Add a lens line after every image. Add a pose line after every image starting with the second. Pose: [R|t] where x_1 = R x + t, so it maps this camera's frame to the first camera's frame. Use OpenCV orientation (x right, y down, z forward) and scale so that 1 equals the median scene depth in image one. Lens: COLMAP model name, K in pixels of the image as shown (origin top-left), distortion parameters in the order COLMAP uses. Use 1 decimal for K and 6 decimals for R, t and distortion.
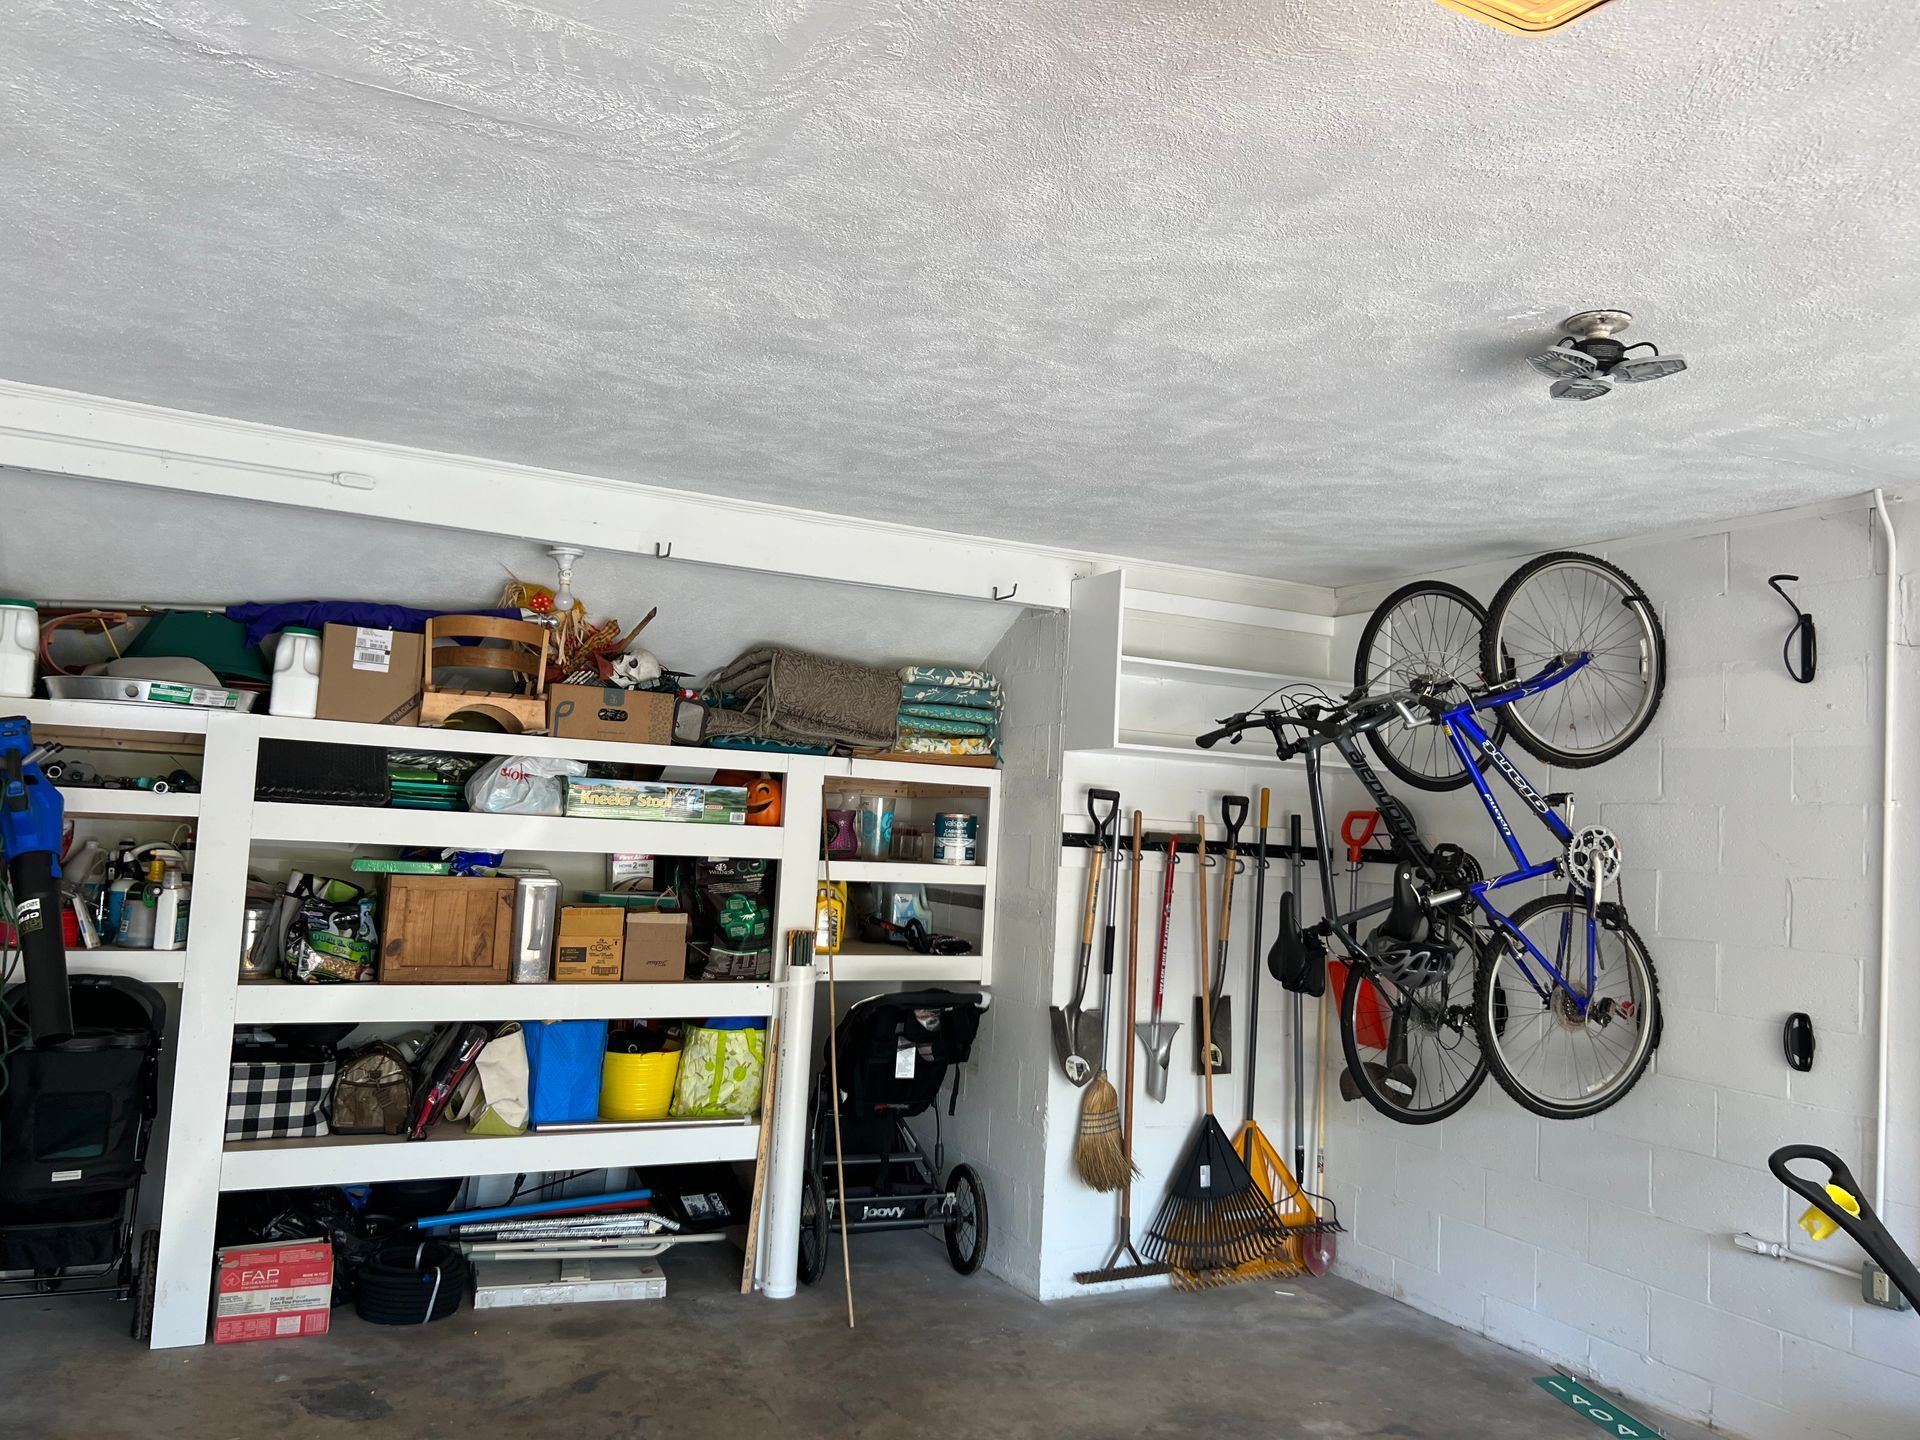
lens RADIAL K [[1457.2, 0, 952.7], [0, 1457.2, 736.8], [0, 0, 1]] dist [0.053011, -0.060777]
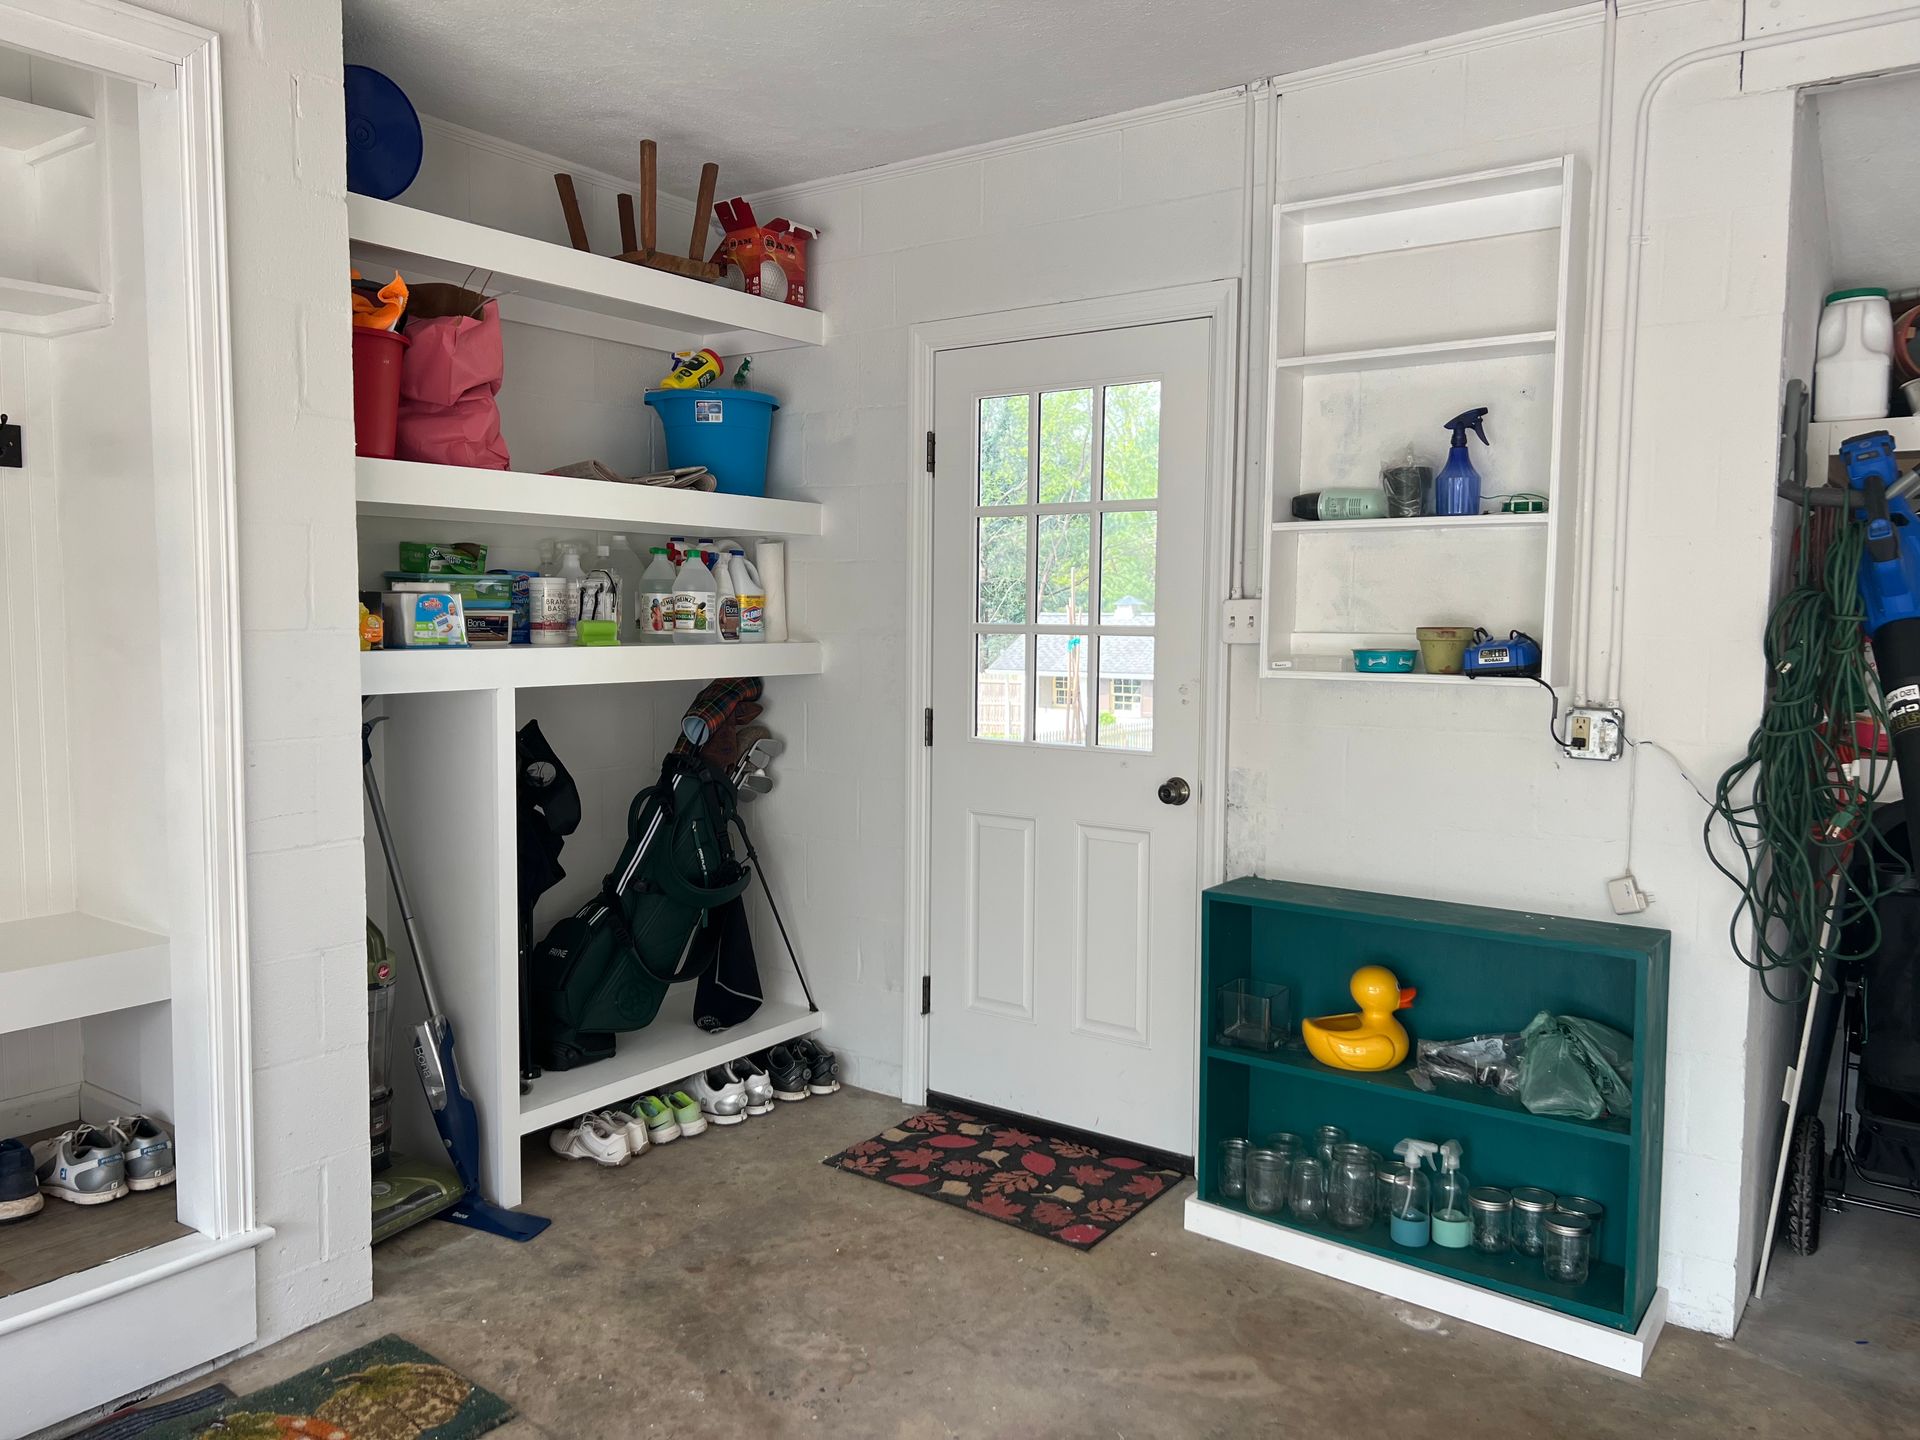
lens RADIAL K [[1457.2, 0, 955.3], [0, 1457.2, 727.9], [0, 0, 1]] dist [0.053011, -0.060777]
pose [[0.456677, 0.025177, -0.889276, -0.158790], [0.077510, 0.994672, 0.067965, 0.036379], [0.886250, -0.099966, 0.452292, 0.212981]]
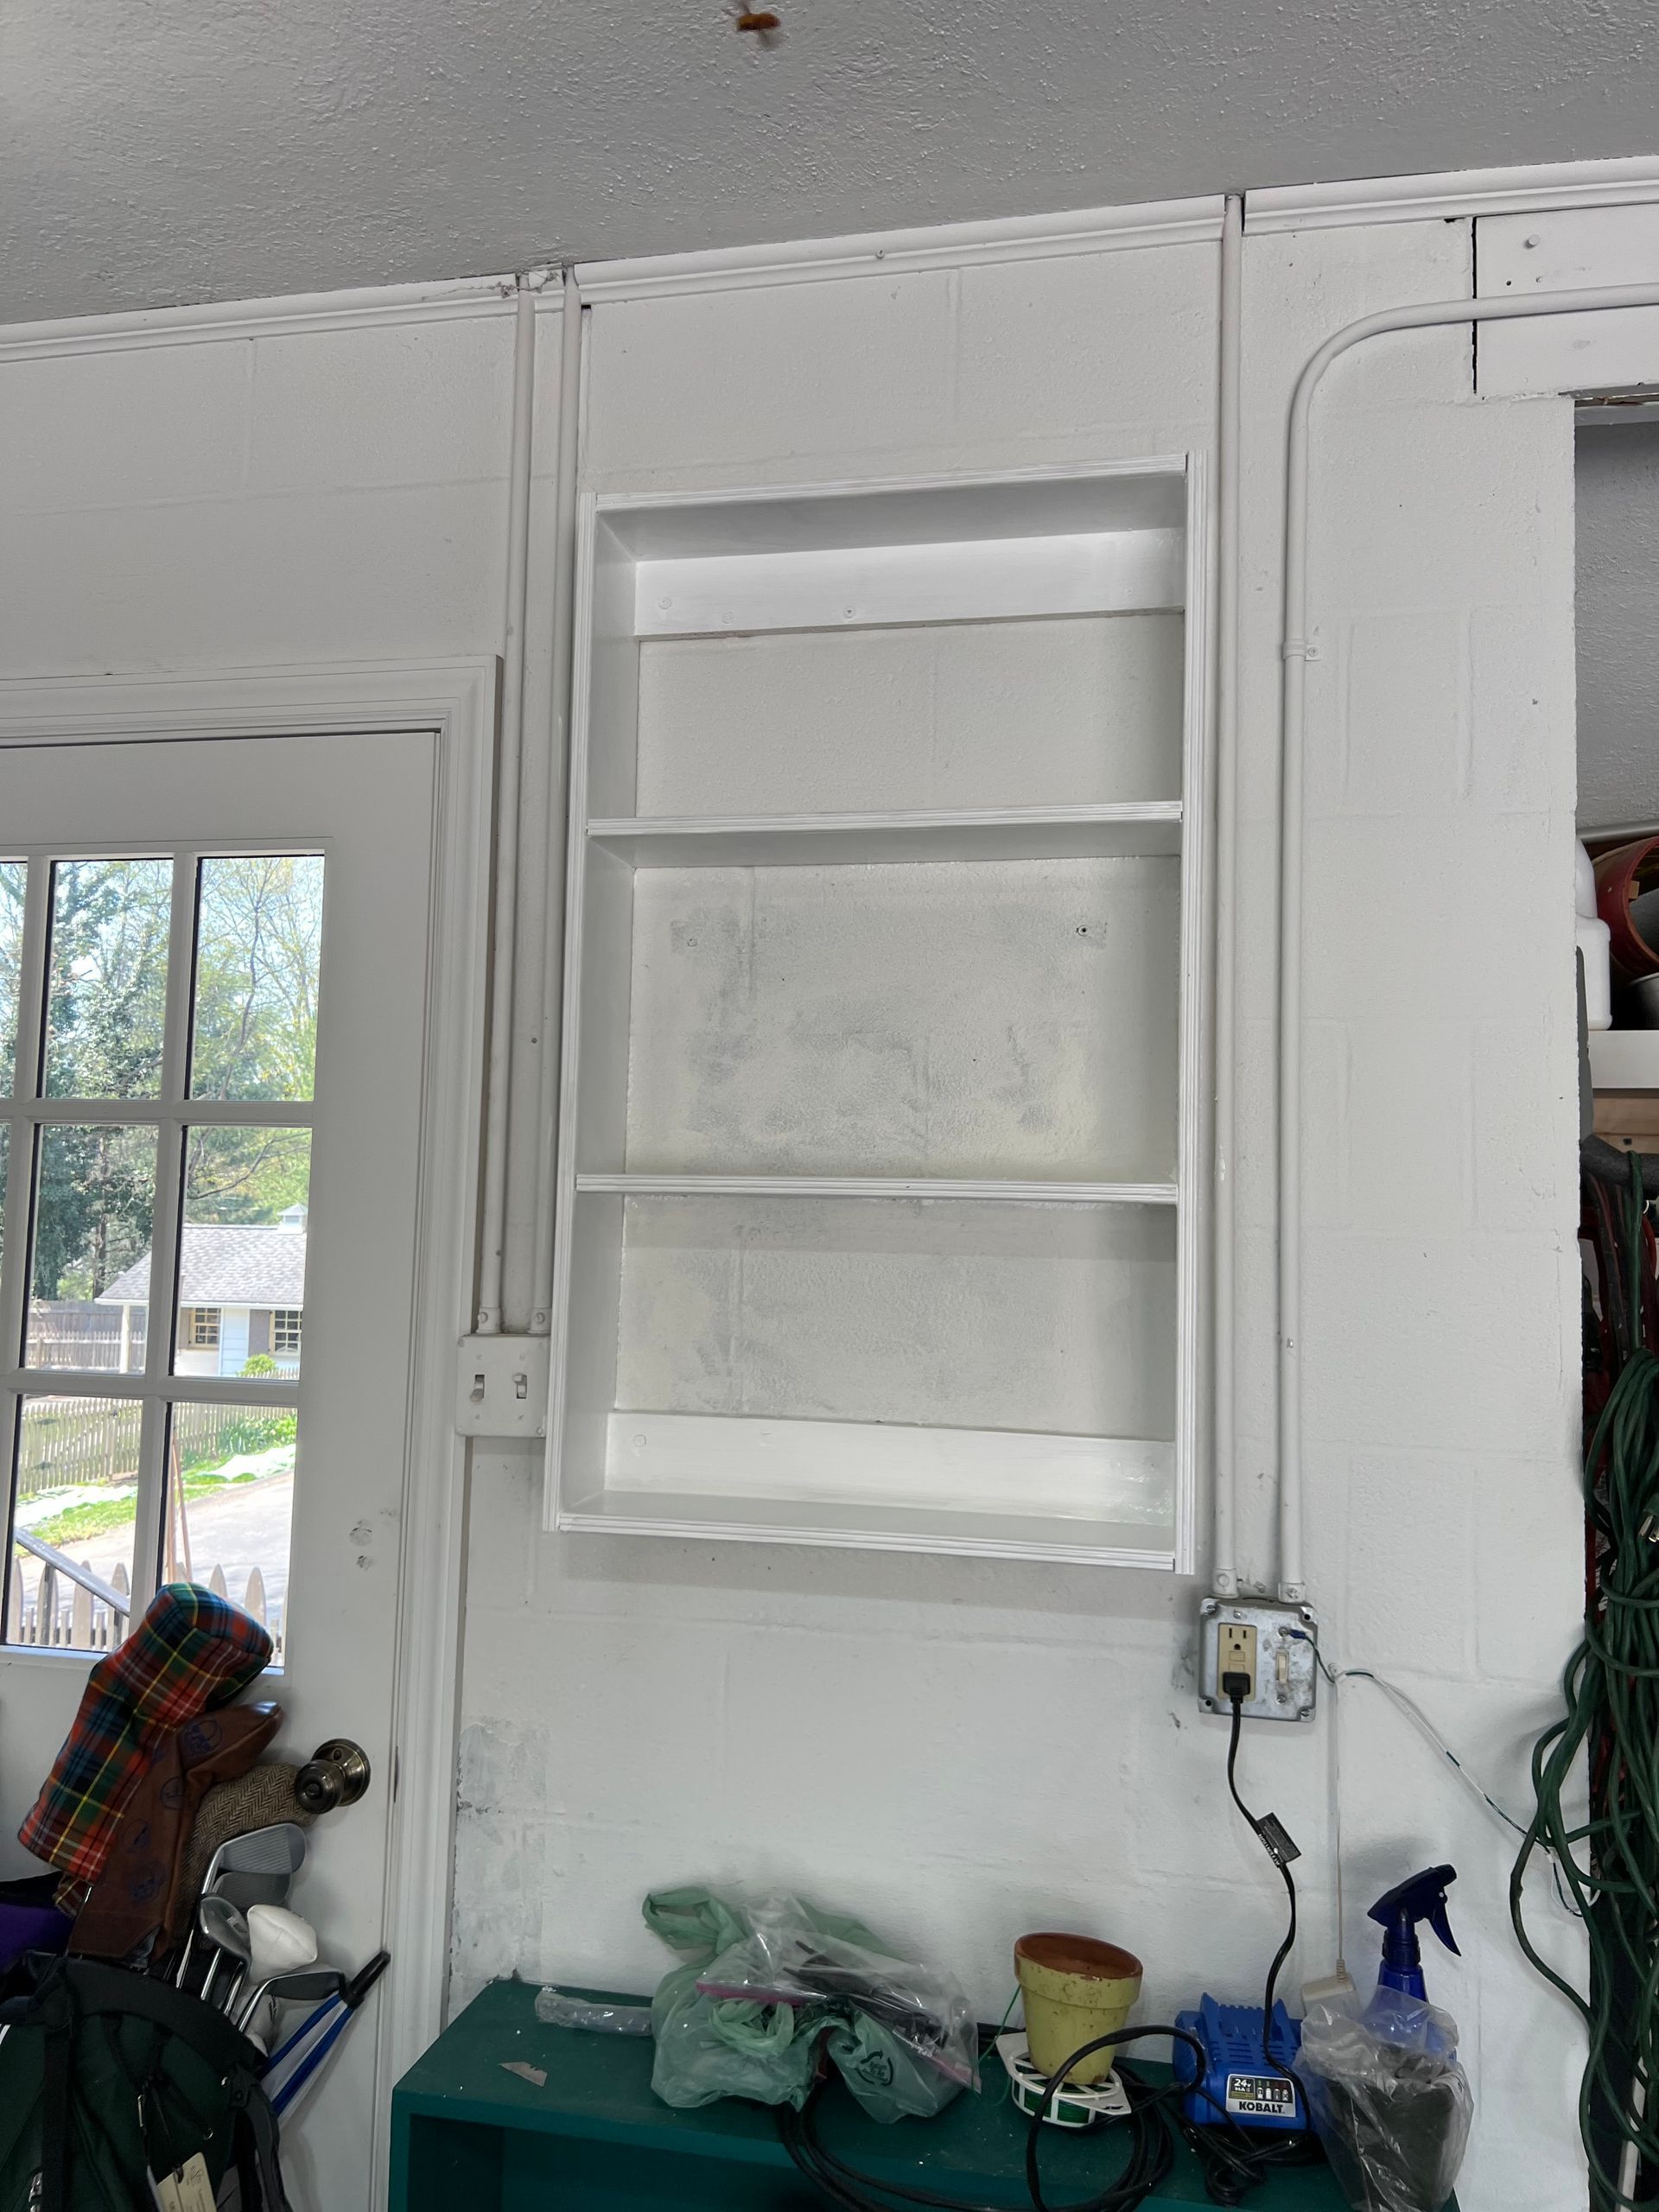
lens RADIAL K [[1772.3, 0, 832.2], [0, 1772.3, 1106.4], [0, 0, 1]] dist [0.039522, -0.009356]
pose [[0.773149, -0.076805, -0.629557, -0.419306], [0.057882, 0.997043, -0.050554, 0.007598], [0.631578, 0.002646, 0.775308, 0.405390]]
